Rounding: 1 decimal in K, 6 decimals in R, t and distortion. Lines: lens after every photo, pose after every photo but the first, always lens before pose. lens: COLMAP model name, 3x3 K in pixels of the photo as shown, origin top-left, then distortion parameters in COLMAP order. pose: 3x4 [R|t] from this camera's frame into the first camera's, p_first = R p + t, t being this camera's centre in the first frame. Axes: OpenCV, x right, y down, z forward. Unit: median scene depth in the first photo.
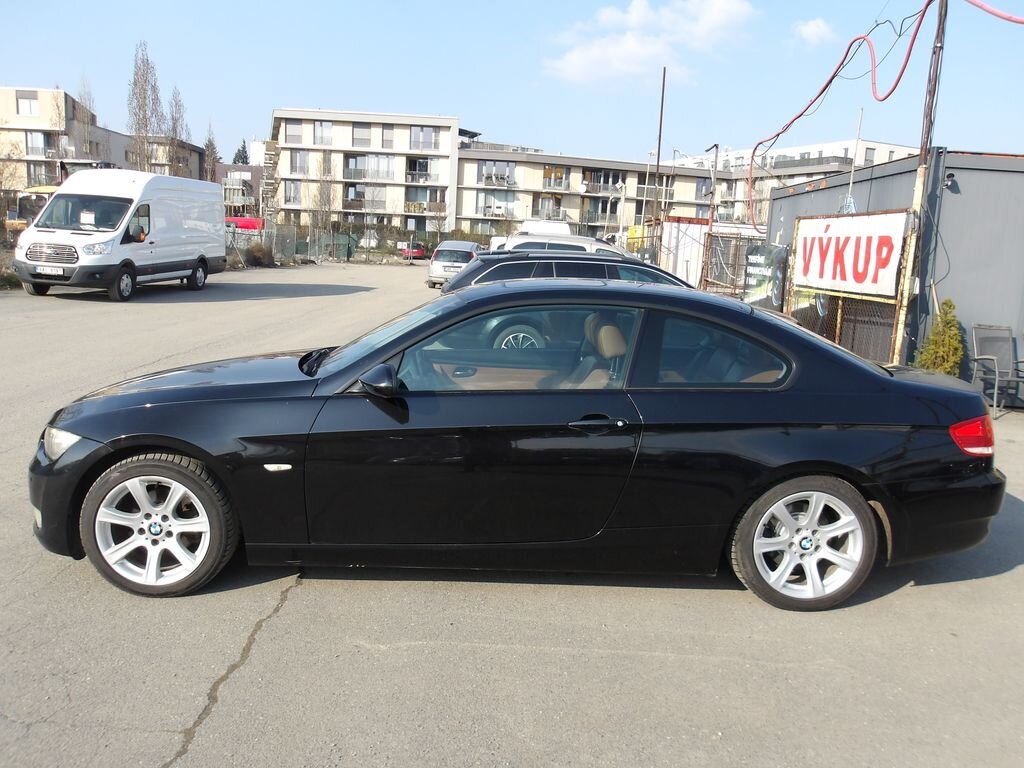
lens RADIAL K [[876.0, 0, 511.4], [0, 876.0, 376.1], [0, 0, 1]] dist [0.001822, 0.022341]
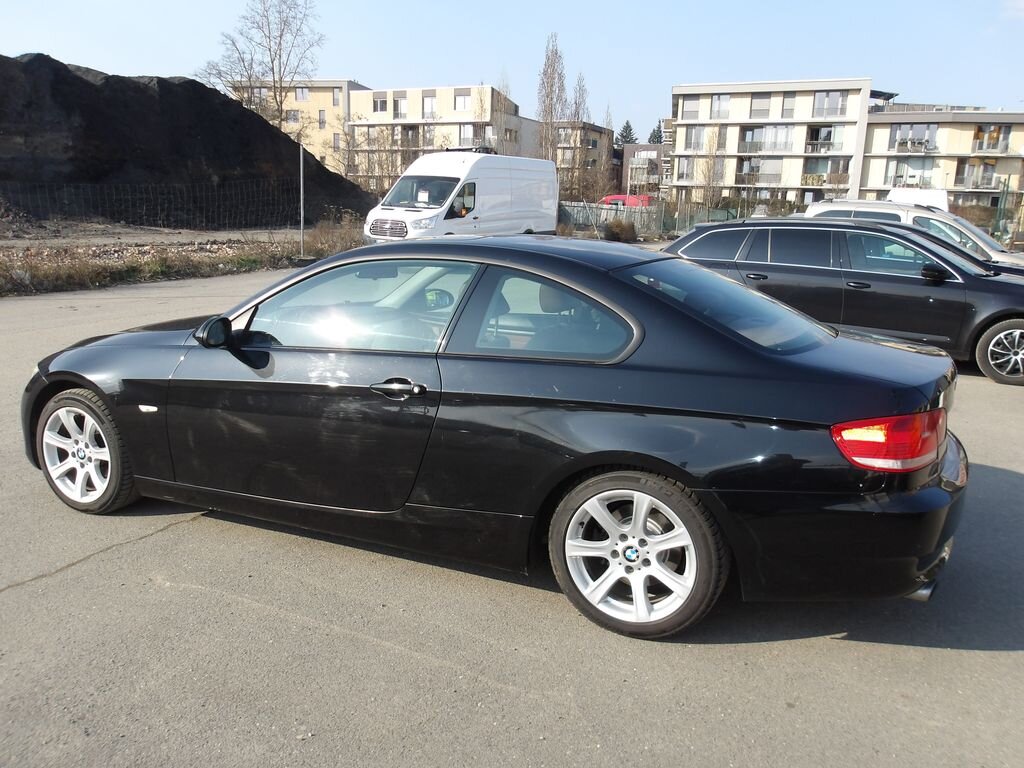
lens RADIAL K [[876.0, 0, 508.3], [0, 876.0, 378.3], [0, 0, 1]] dist [0.001822, 0.022341]
pose [[0.892678, 0.066013, -0.445834, 0.208177], [-0.053936, 0.997753, 0.039739, 0.000256], [0.447456, -0.011428, 0.894233, 0.079485]]
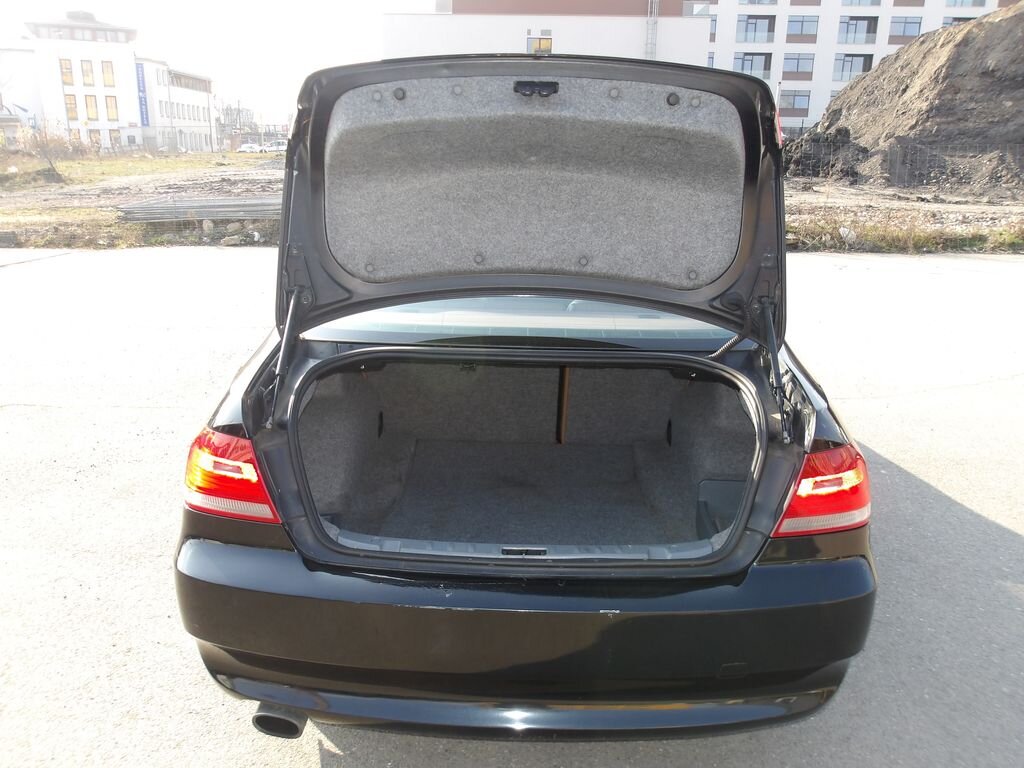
lens RADIAL K [[876.0, 0, 496.5], [0, 876.0, 372.5], [0, 0, 1]] dist [0.001822, 0.022341]
pose [[-0.035501, 0.205068, -0.978104, 0.367519], [-0.172697, 0.962738, 0.208115, -0.043324], [0.984335, 0.176304, 0.001236, 0.420805]]
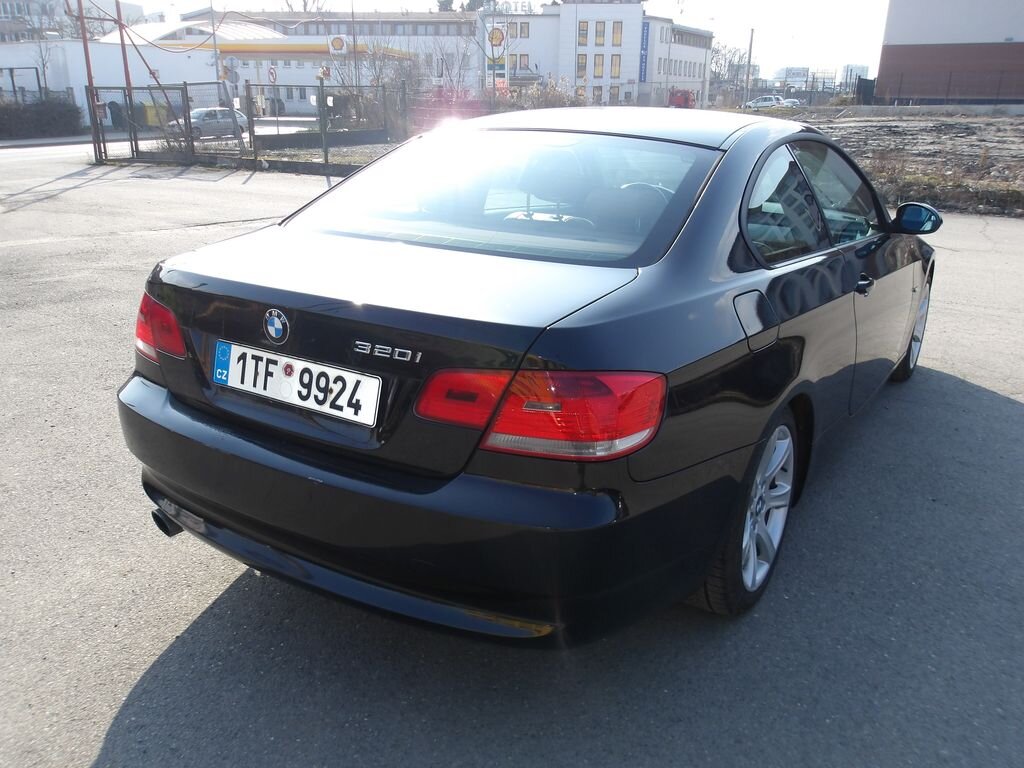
lens RADIAL K [[876.0, 0, 514.2], [0, 876.0, 372.9], [0, 0, 1]] dist [0.001822, 0.022341]
pose [[-0.536331, 0.202741, -0.819296, 0.336573], [-0.170607, 0.924639, 0.340493, -0.057955], [0.826585, 0.322395, -0.461324, 0.557277]]
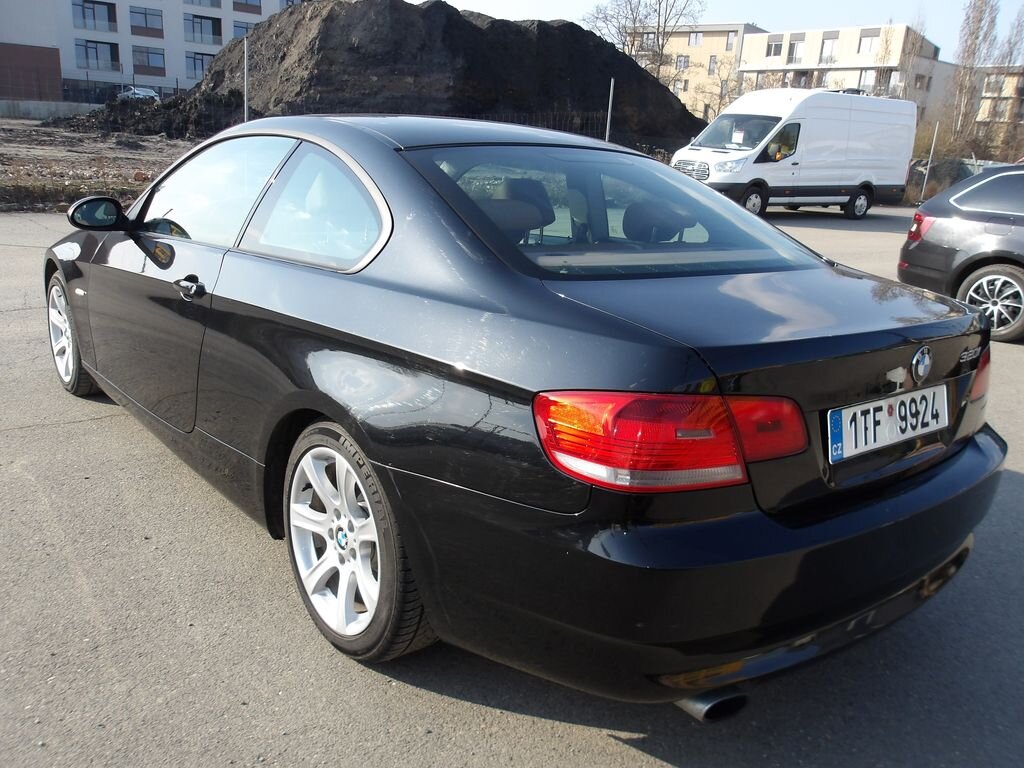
lens RADIAL K [[876.0, 0, 502.7], [0, 876.0, 379.5], [0, 0, 1]] dist [0.001822, 0.022341]
pose [[0.617009, 0.203339, -0.760233, 0.294499], [-0.153744, 0.978573, 0.136958, -0.004349], [0.771792, 0.032377, 0.635050, 0.251116]]
